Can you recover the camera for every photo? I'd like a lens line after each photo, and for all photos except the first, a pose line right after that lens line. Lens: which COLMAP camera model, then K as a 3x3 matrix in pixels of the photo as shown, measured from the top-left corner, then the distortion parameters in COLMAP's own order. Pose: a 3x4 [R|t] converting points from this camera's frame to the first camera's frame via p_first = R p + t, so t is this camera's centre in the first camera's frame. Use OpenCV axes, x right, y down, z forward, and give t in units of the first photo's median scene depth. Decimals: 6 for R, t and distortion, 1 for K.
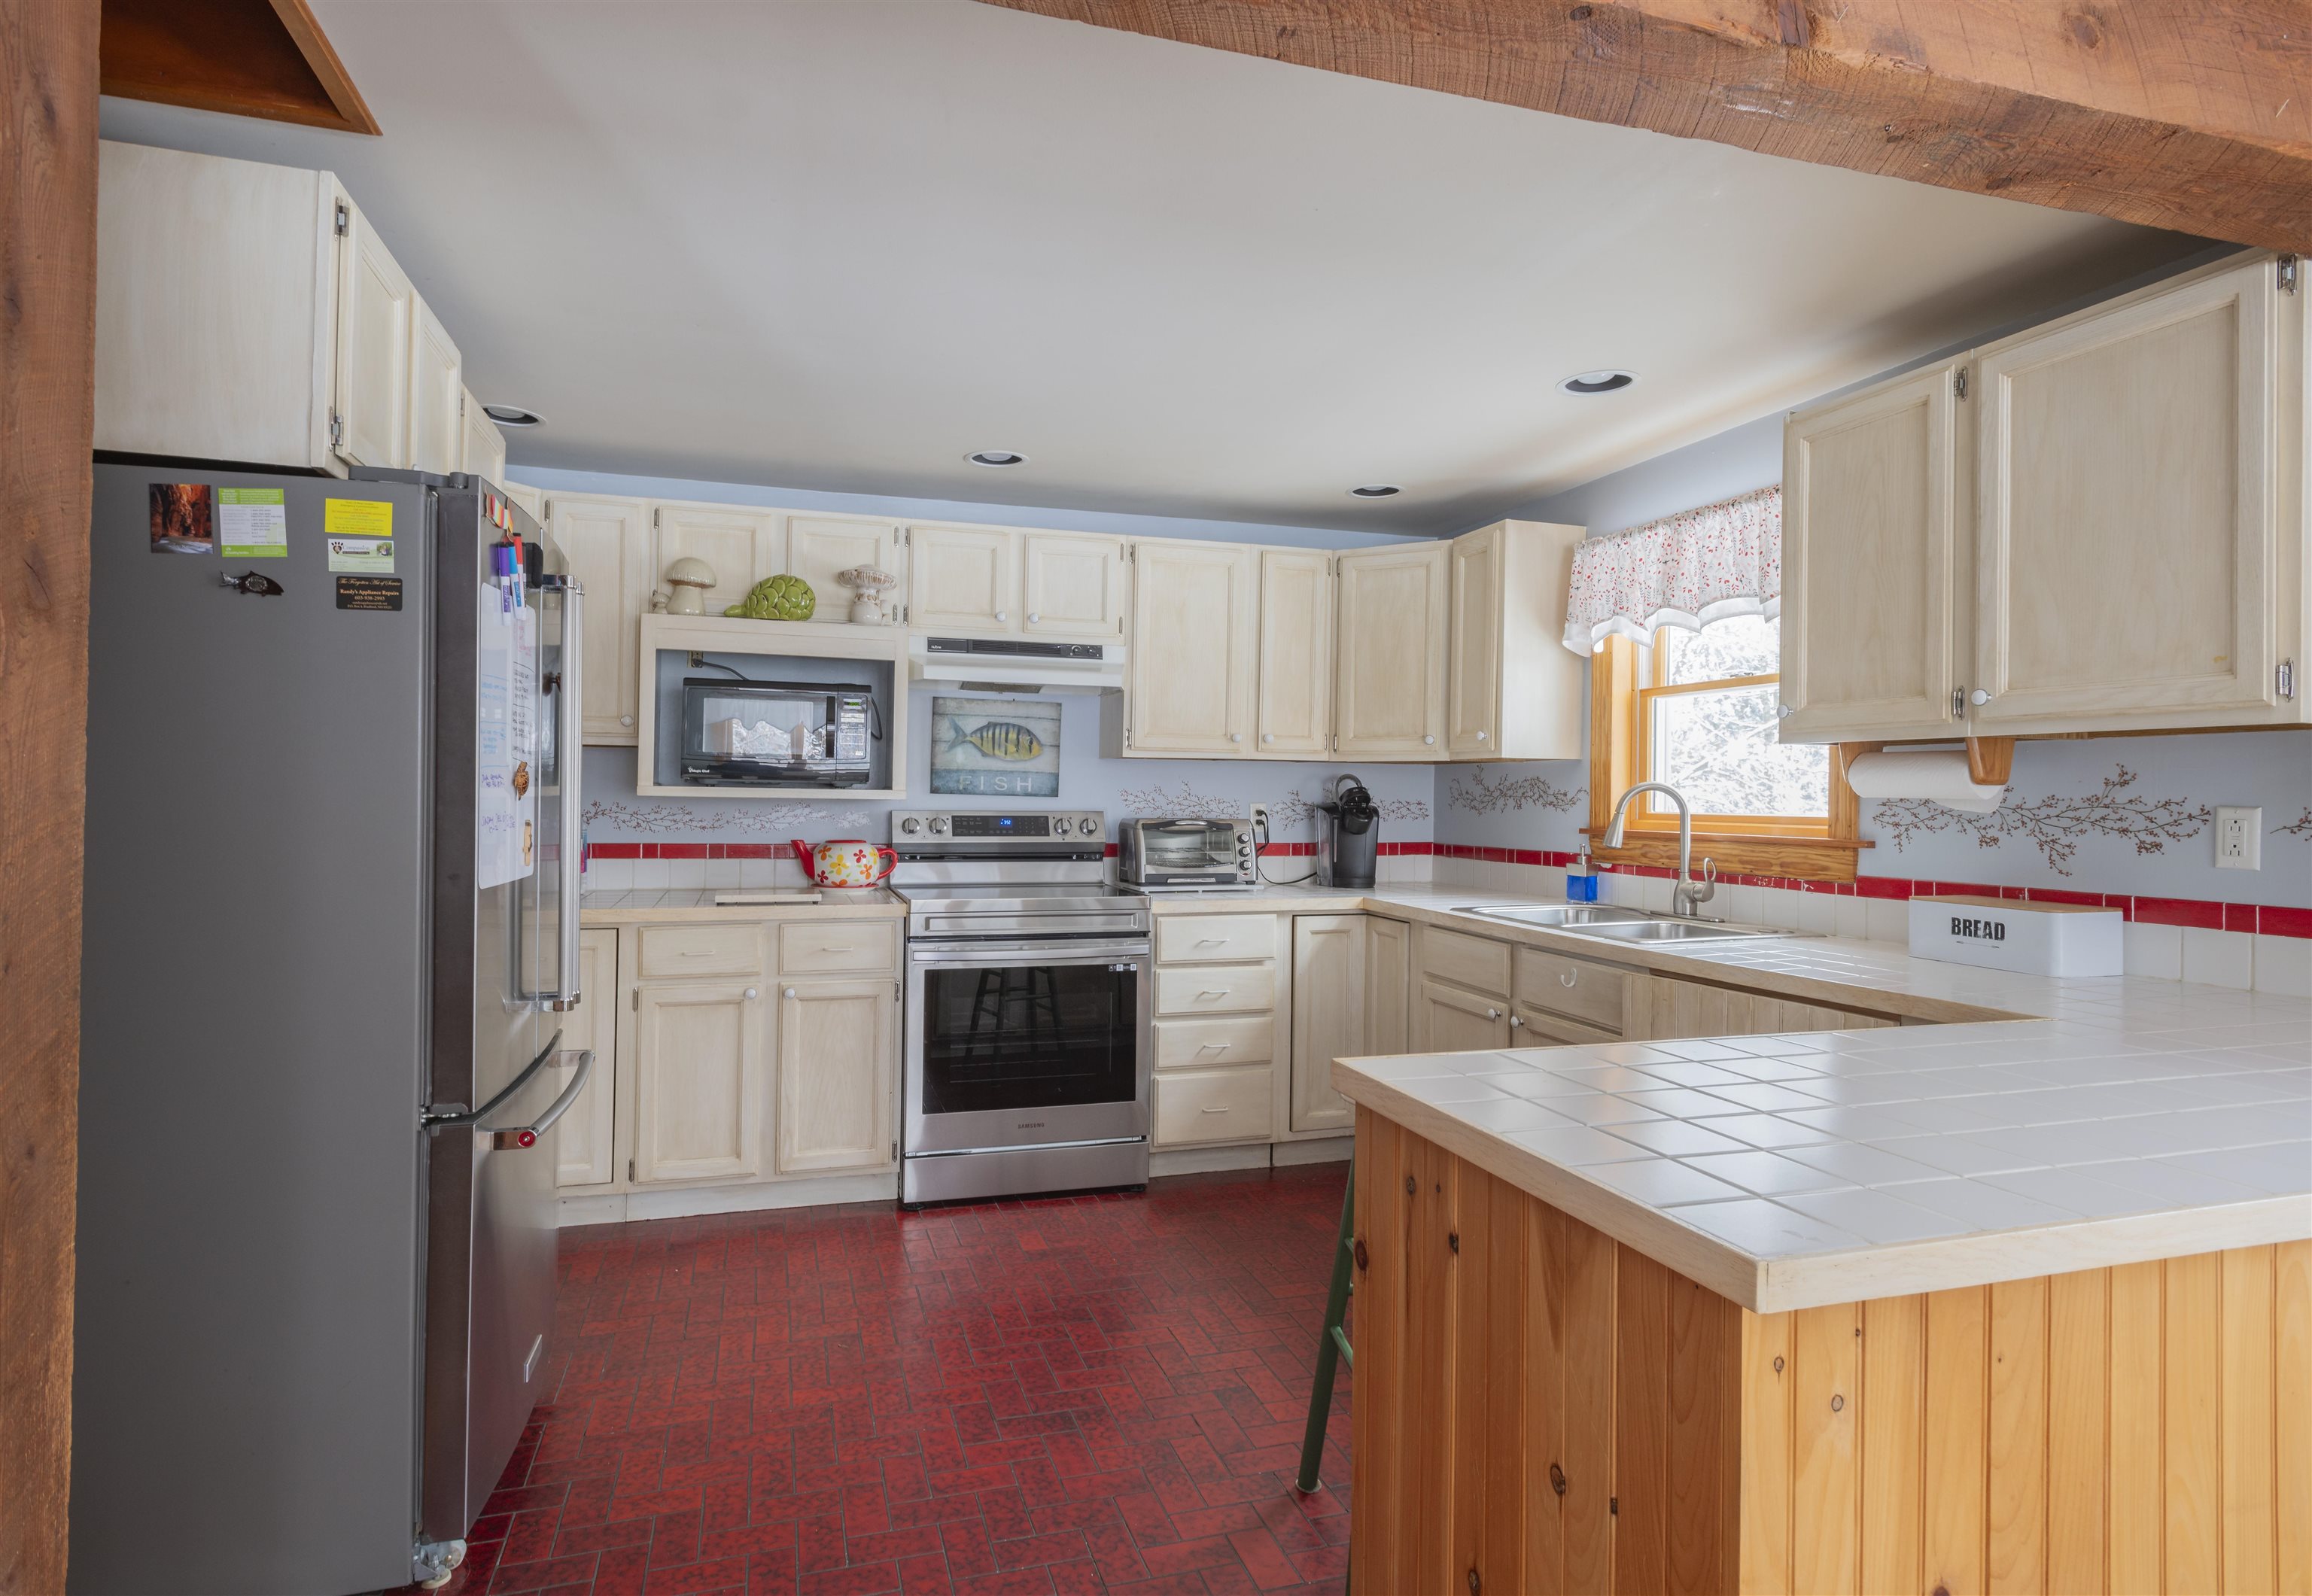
lens RADIAL K [[1215.5, 0, 1114.9], [0, 1215.5, 775.1], [0, 0, 1]] dist [0.000968, -0.000065]
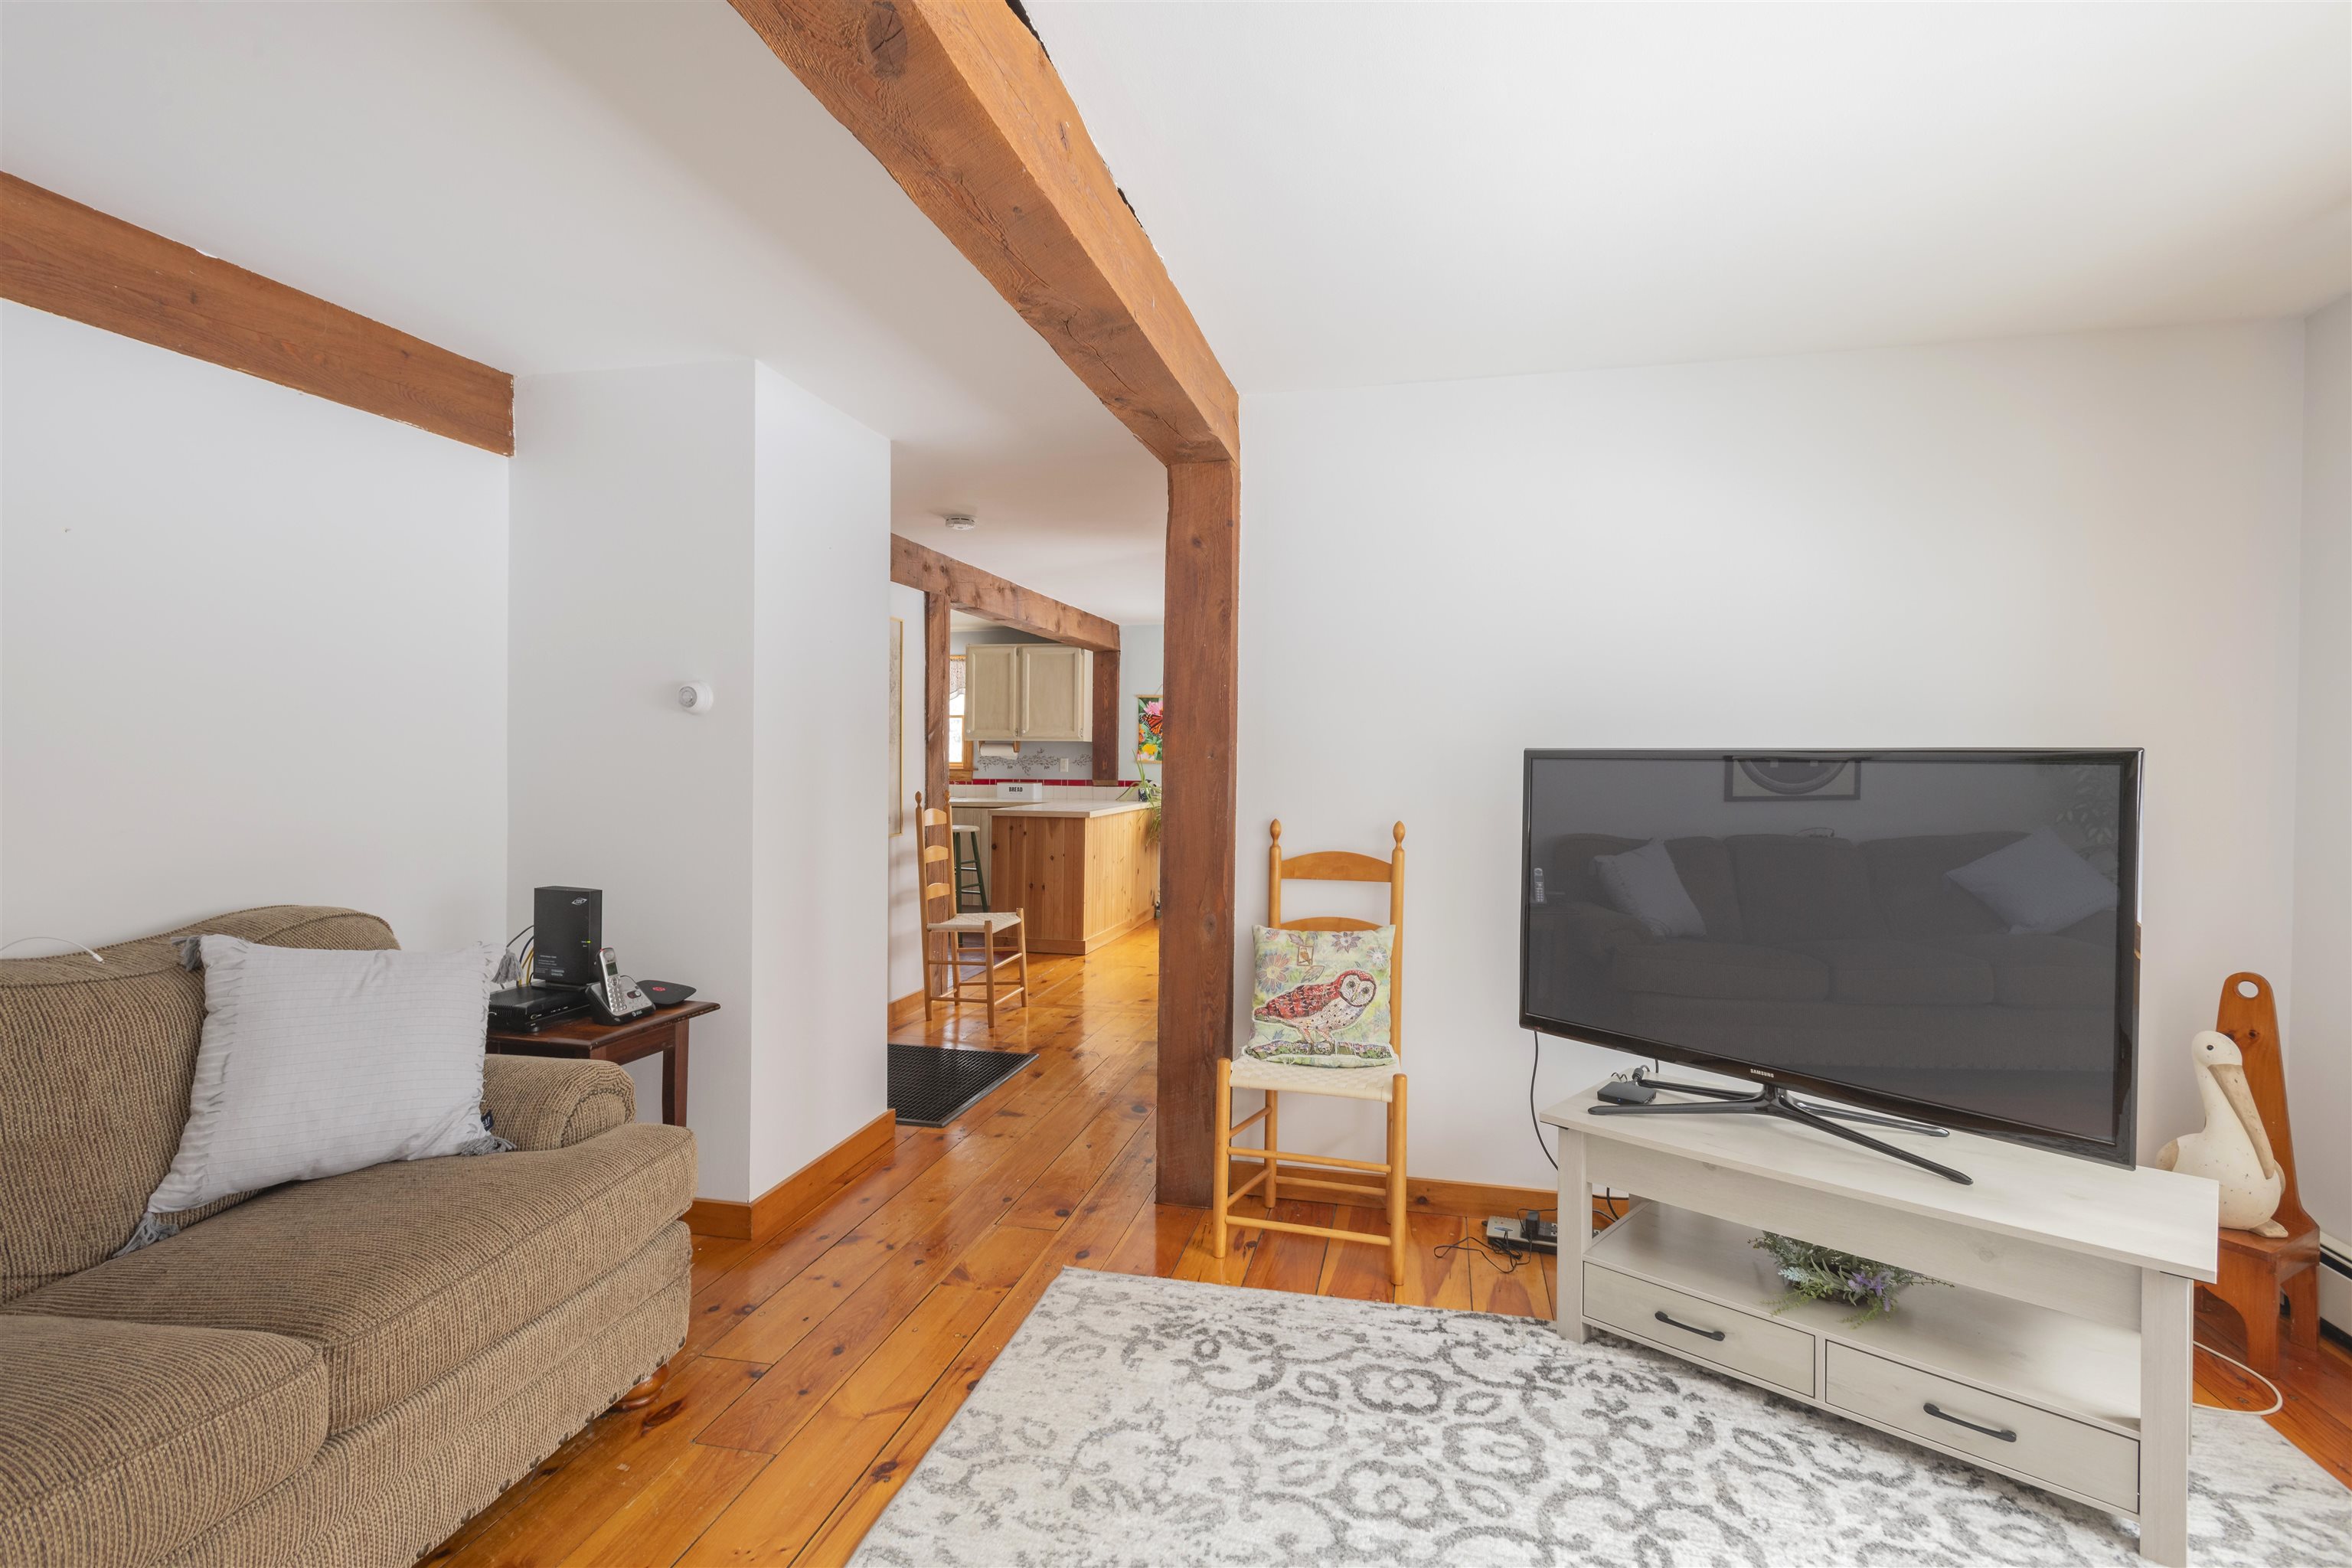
lens RADIAL K [[1078.0, 0, 1176.0], [0, 1078.0, 784.0], [0, 0, 1]] dist [0.020877, -0.012016]
pose [[0.500126, -0.029277, 0.865458, -1.980994], [-0.016060, 0.998943, 0.043073, -0.047485], [-0.865804, -0.035441, 0.499127, -1.143850]]
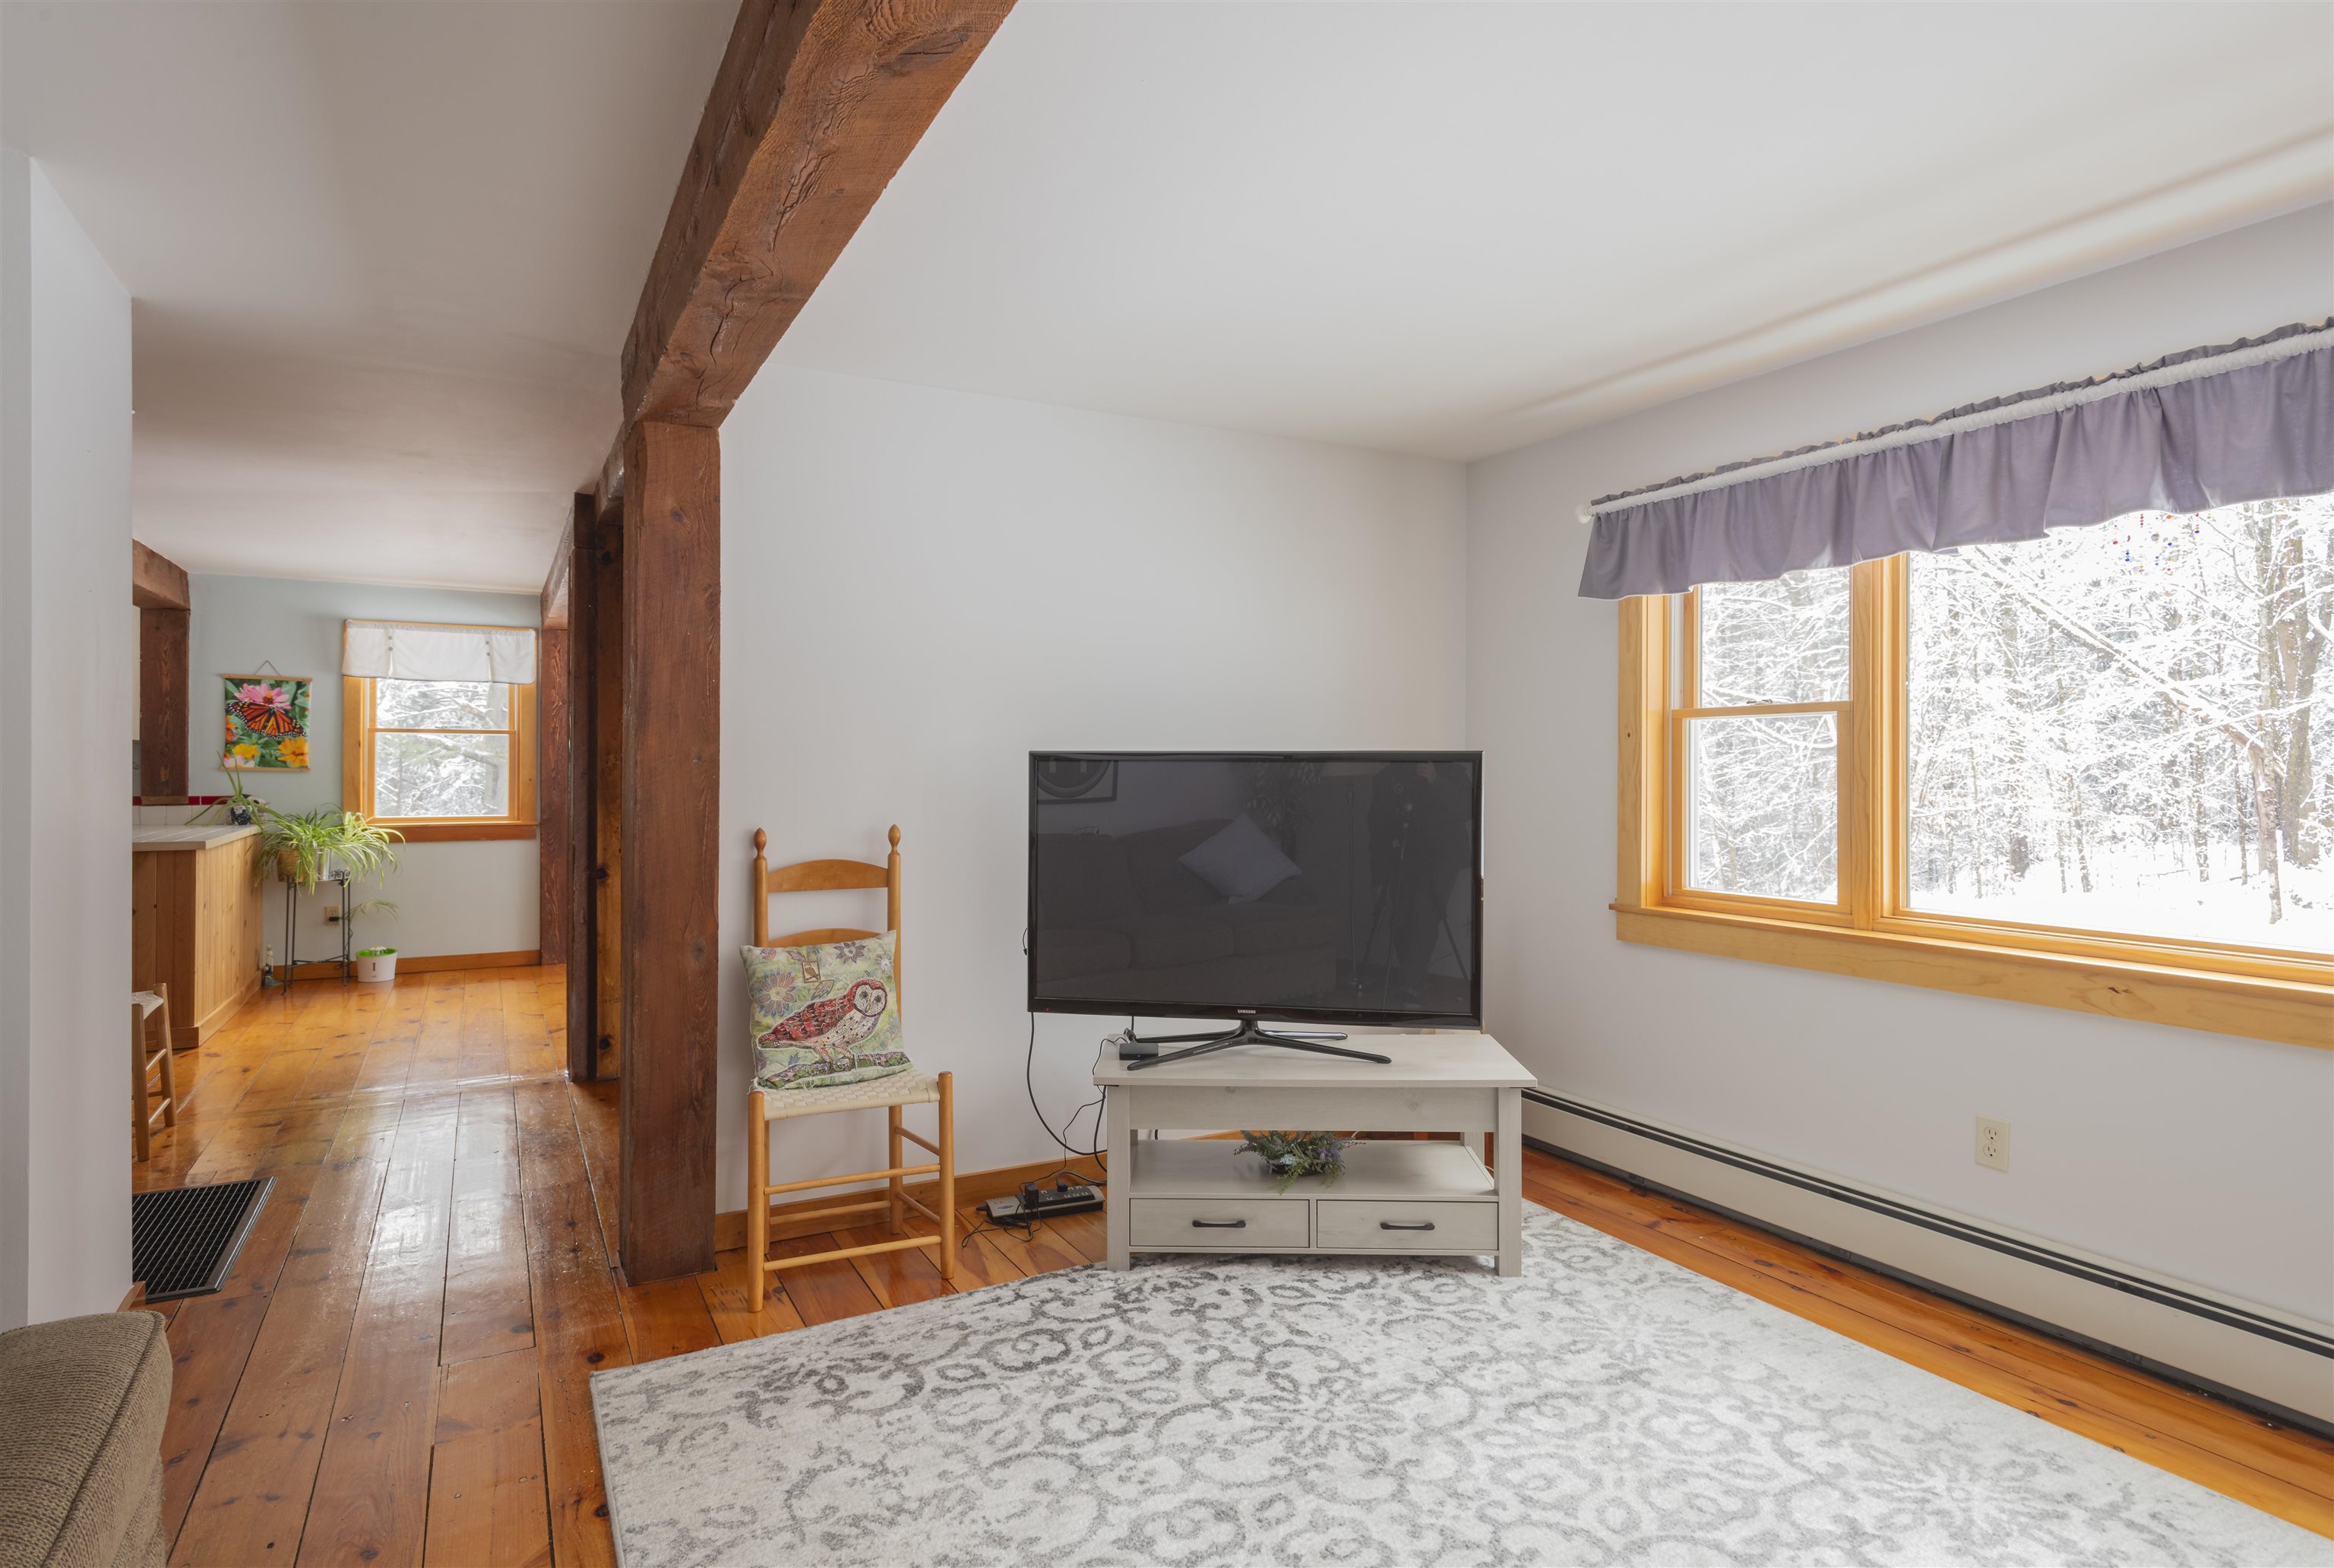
lens RADIAL K [[1260.3, 0, 1109.1], [0, 1260.3, 778.6], [0, 0, 1]] dist [0.010902, 0.000368]
pose [[-0.184896, -0.022469, 0.982501, -2.205728], [-0.019916, 0.999619, 0.019112, -0.040805], [-0.982556, -0.016034, -0.185273, -0.764544]]
